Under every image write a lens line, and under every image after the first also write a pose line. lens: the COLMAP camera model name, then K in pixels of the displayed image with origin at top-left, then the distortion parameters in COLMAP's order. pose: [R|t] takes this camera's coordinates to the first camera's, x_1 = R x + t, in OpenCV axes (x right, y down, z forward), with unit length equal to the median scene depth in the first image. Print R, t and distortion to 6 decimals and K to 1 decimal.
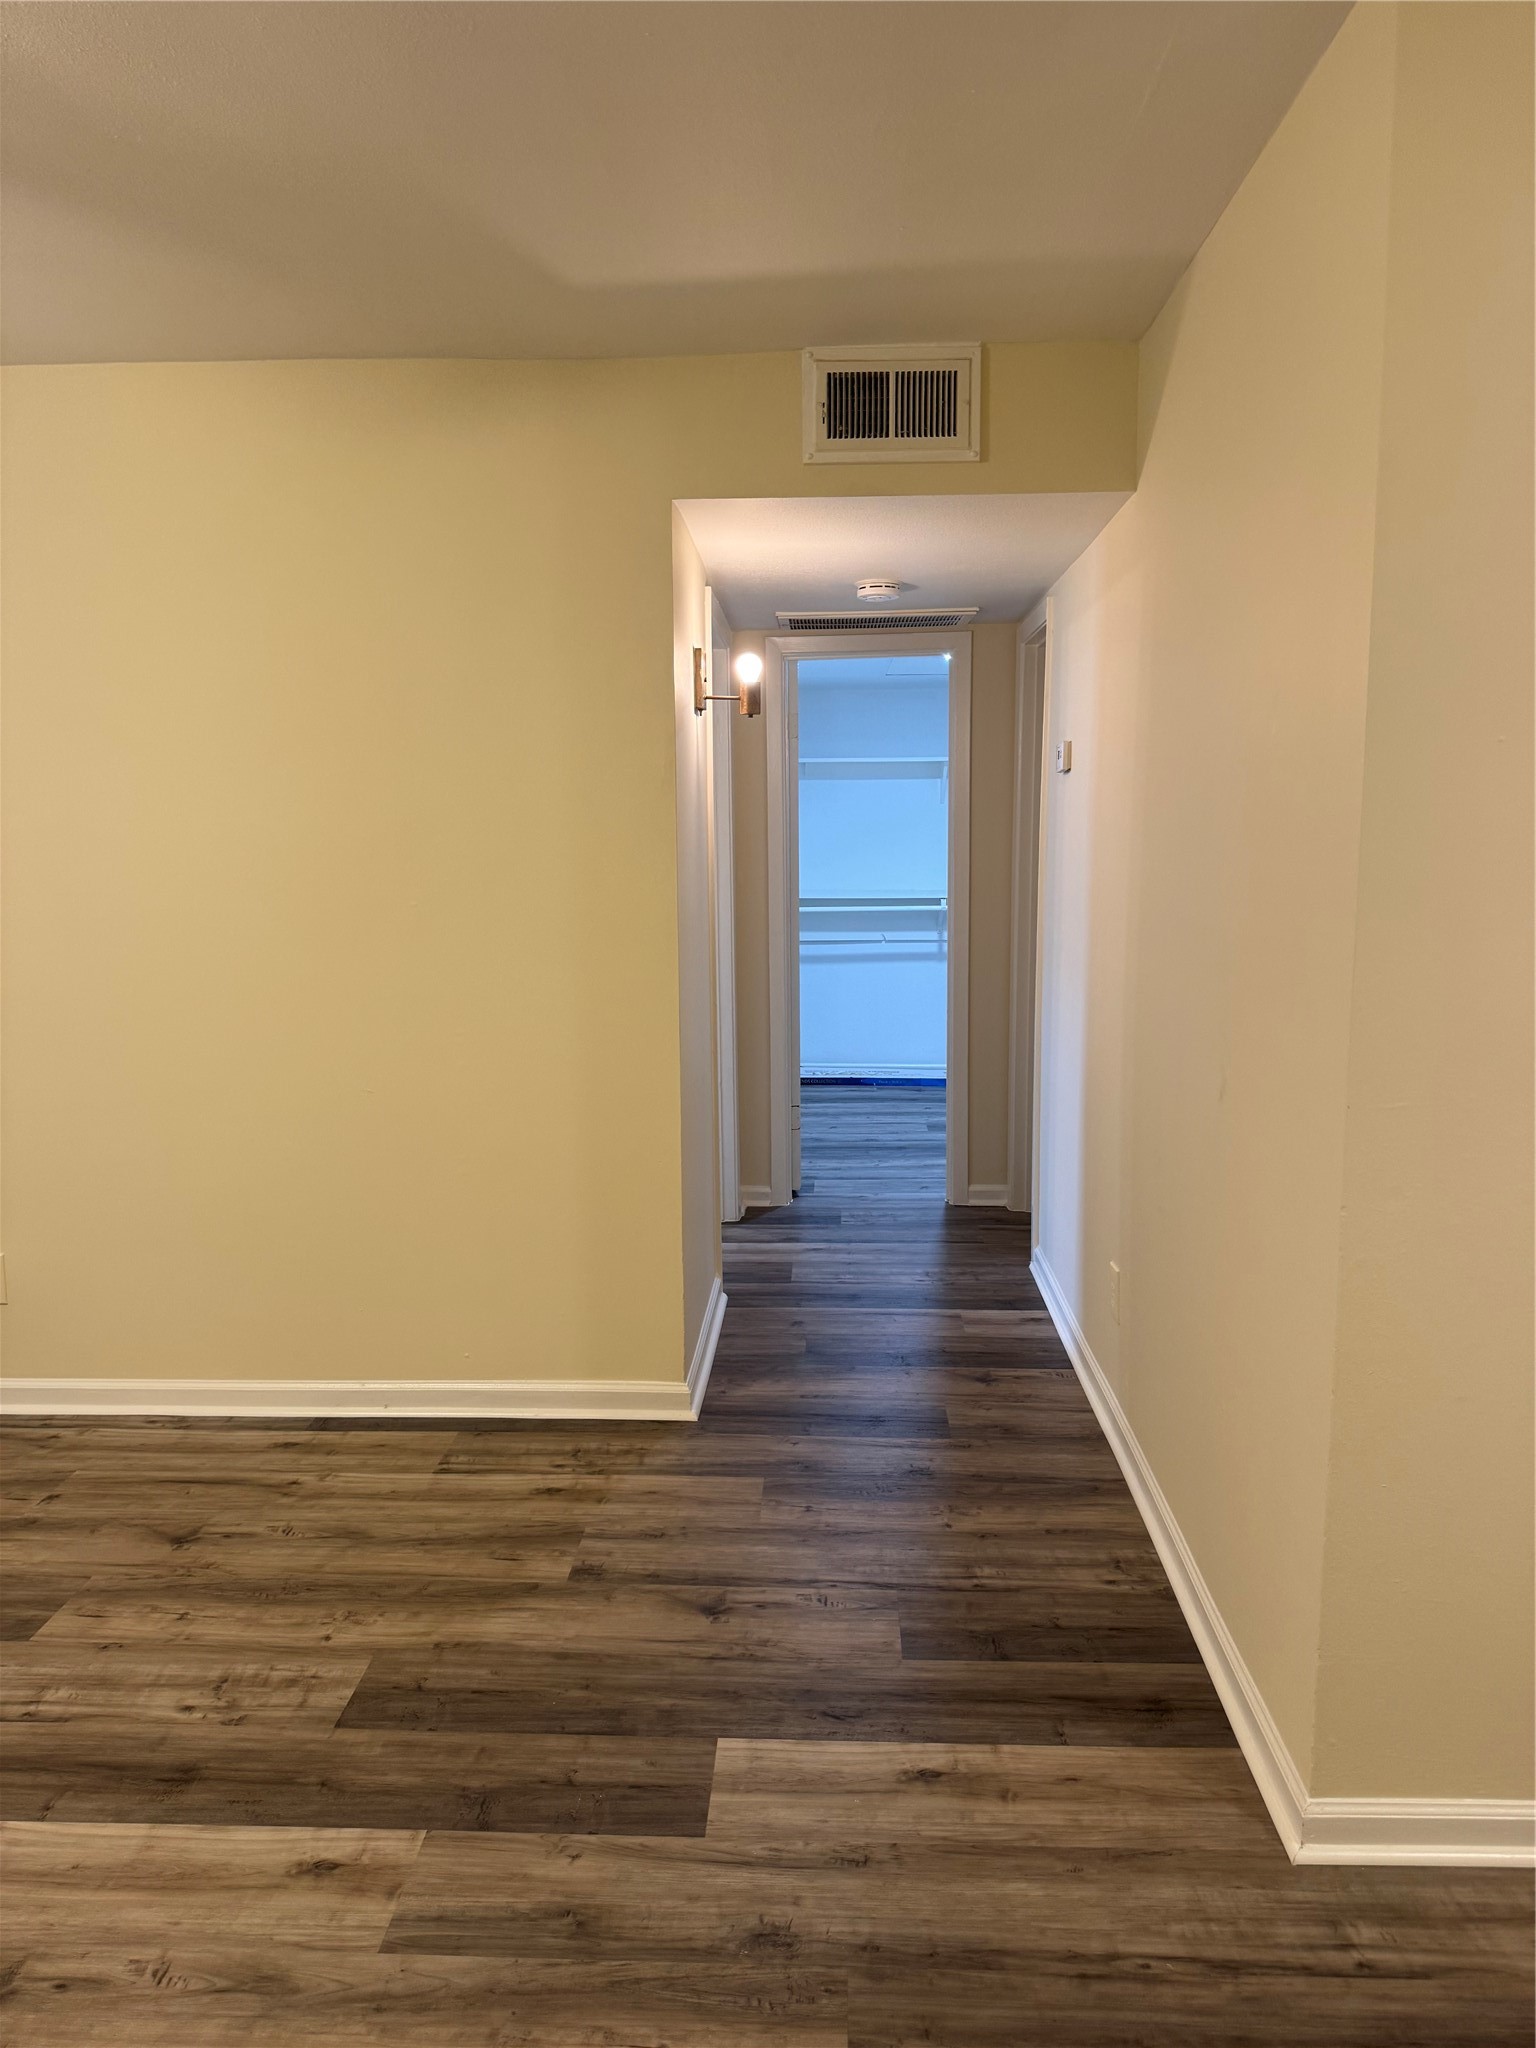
lens RADIAL K [[1469.3, 0, 773.3], [0, 1469.3, 1021.9], [0, 0, 1]] dist [0.022110, -0.024372]
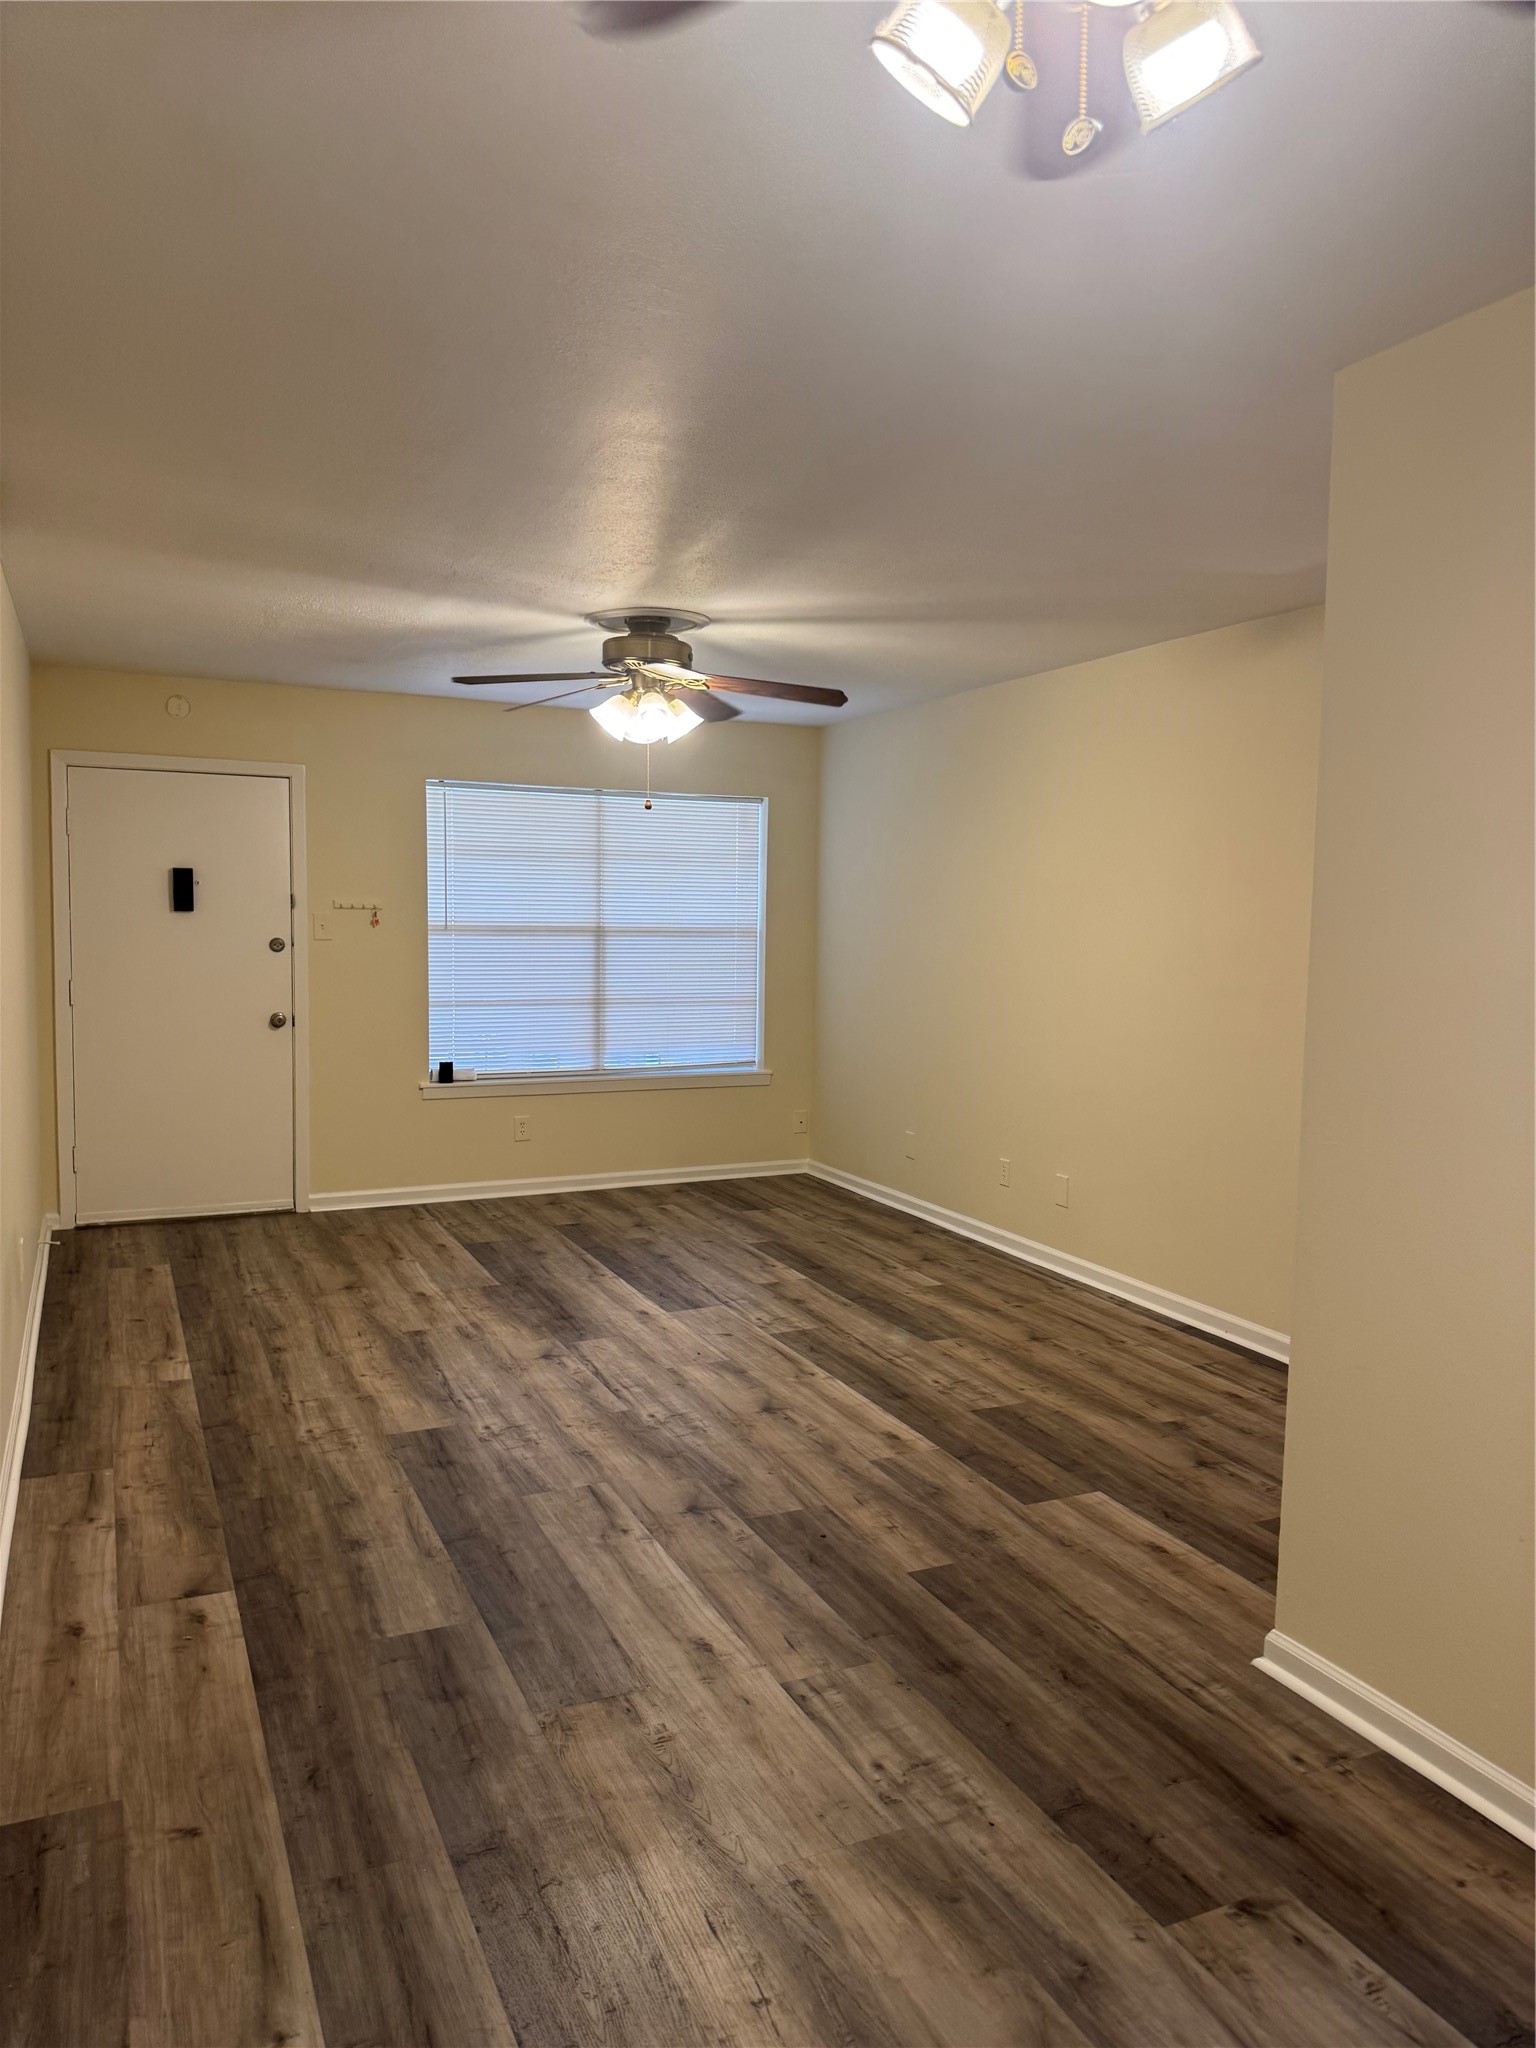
lens RADIAL K [[1437.7, 0, 768.0], [0, 1437.7, 1024.0], [0, 0, 1]] dist [0.142577, -0.230952]
pose [[0.458485, 0.087800, -0.884355, 1.048538], [-0.136654, 0.990238, 0.027465, -0.018482], [0.878133, 0.108258, 0.466007, -0.117605]]
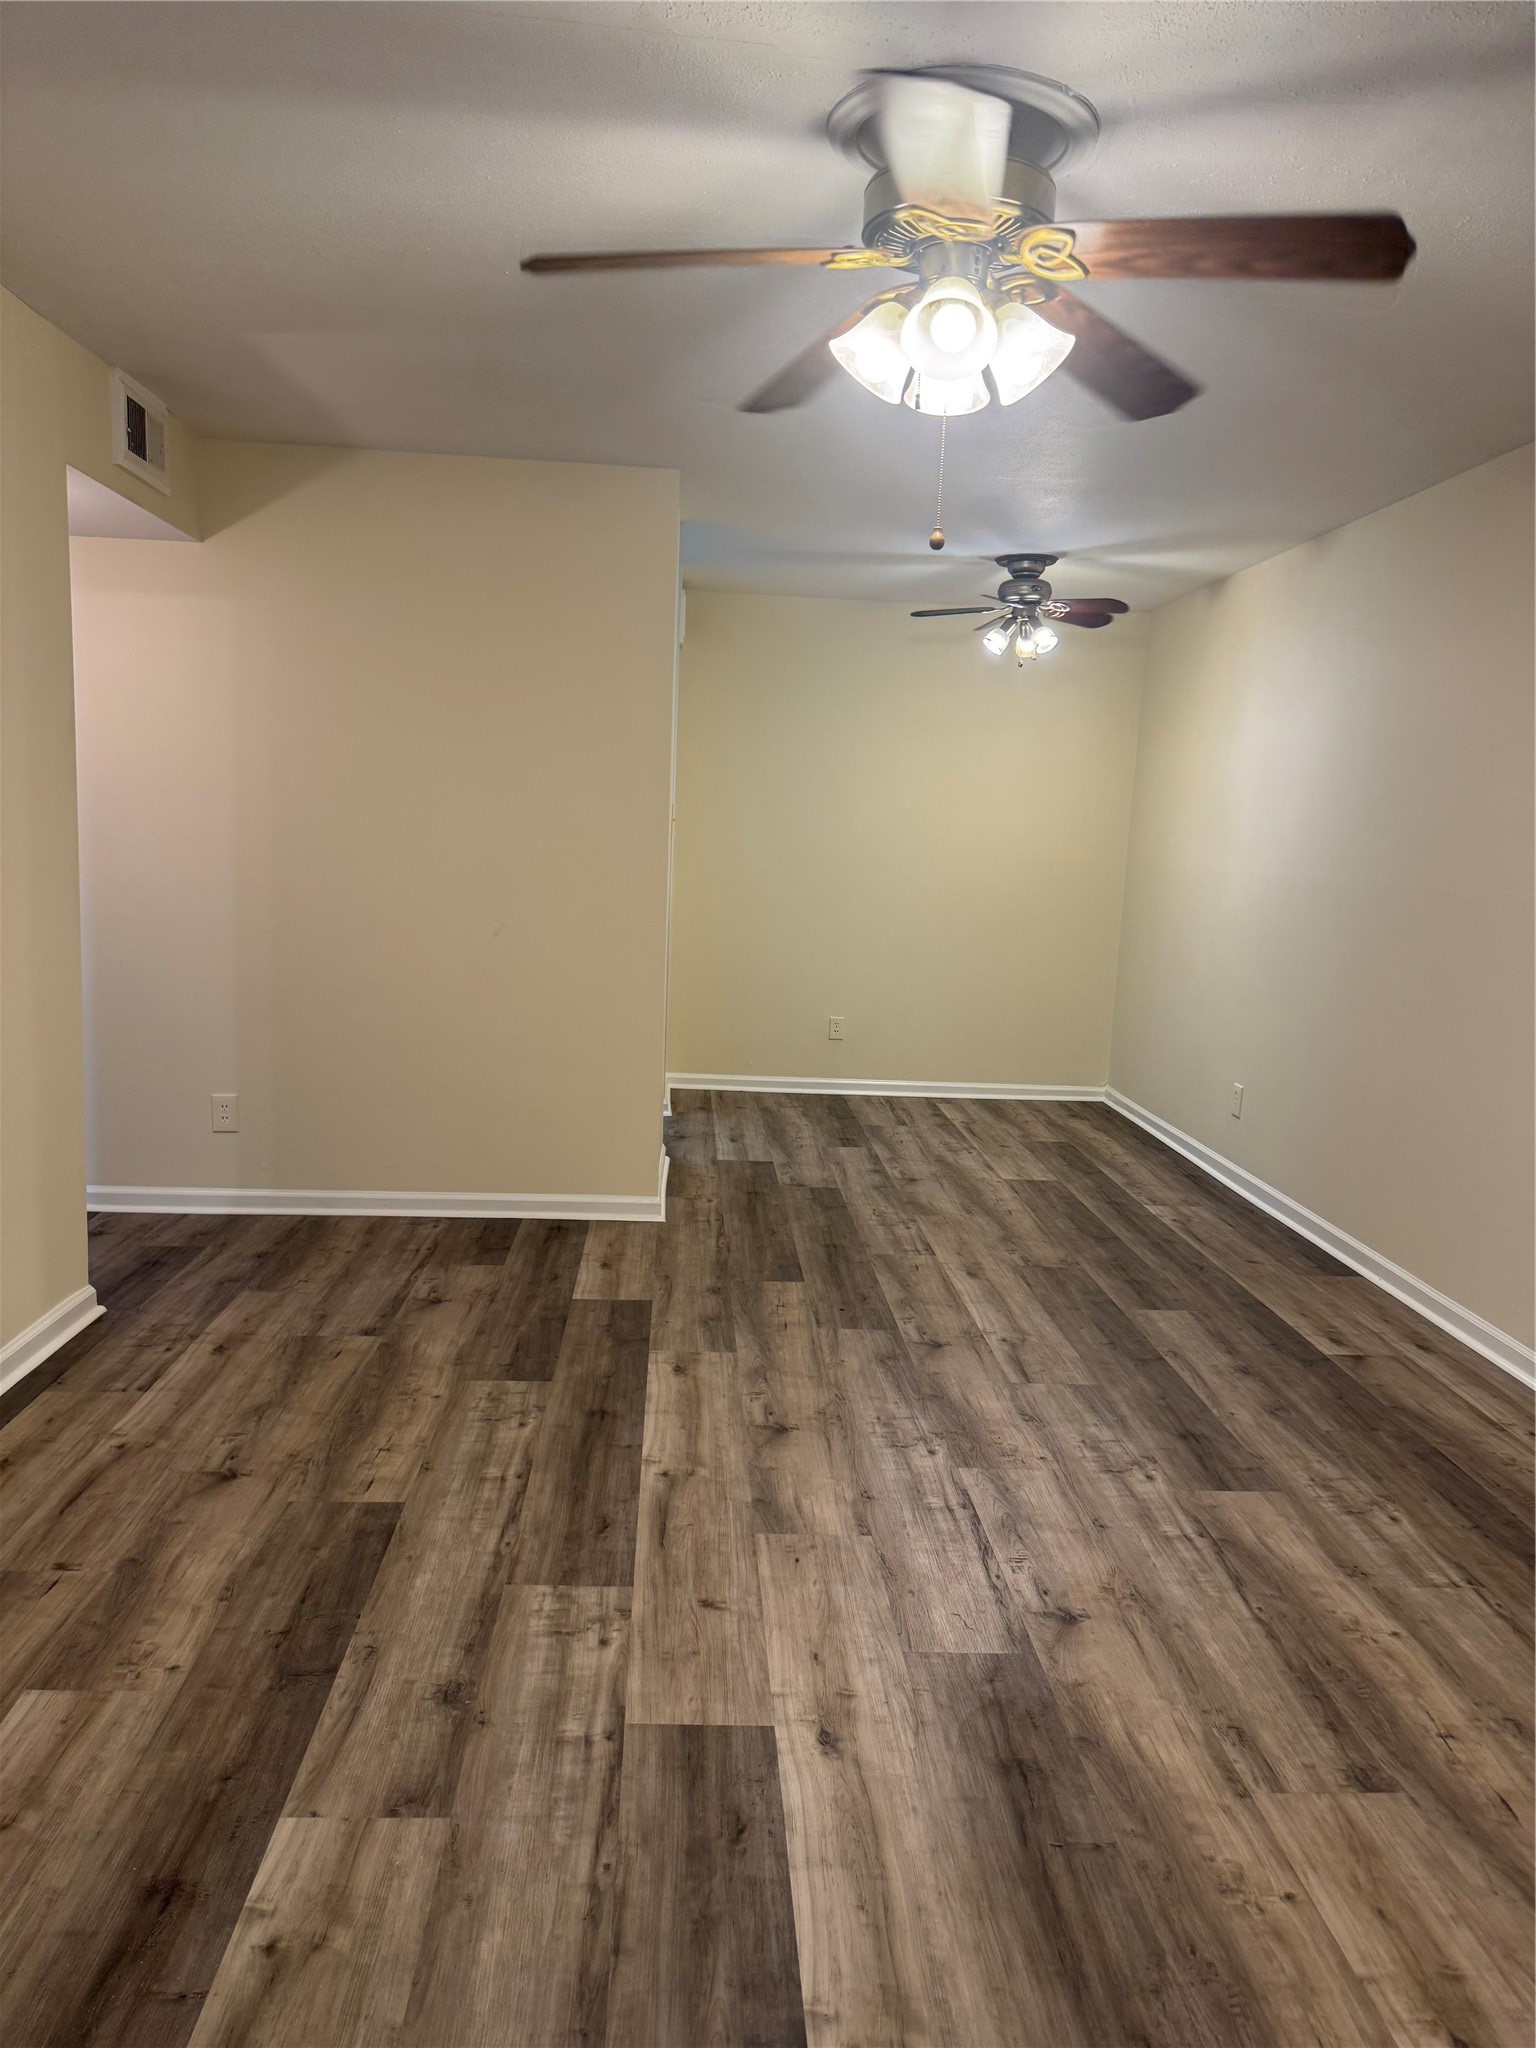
lens RADIAL K [[1437.7, 0, 768.0], [0, 1437.7, 1024.0], [0, 0, 1]] dist [0.142577, -0.230952]
pose [[-0.107933, -0.131112, 0.985475, -1.581347], [0.091259, 0.985774, 0.141146, -0.070121], [-0.989961, 0.105167, -0.094432, 0.793658]]
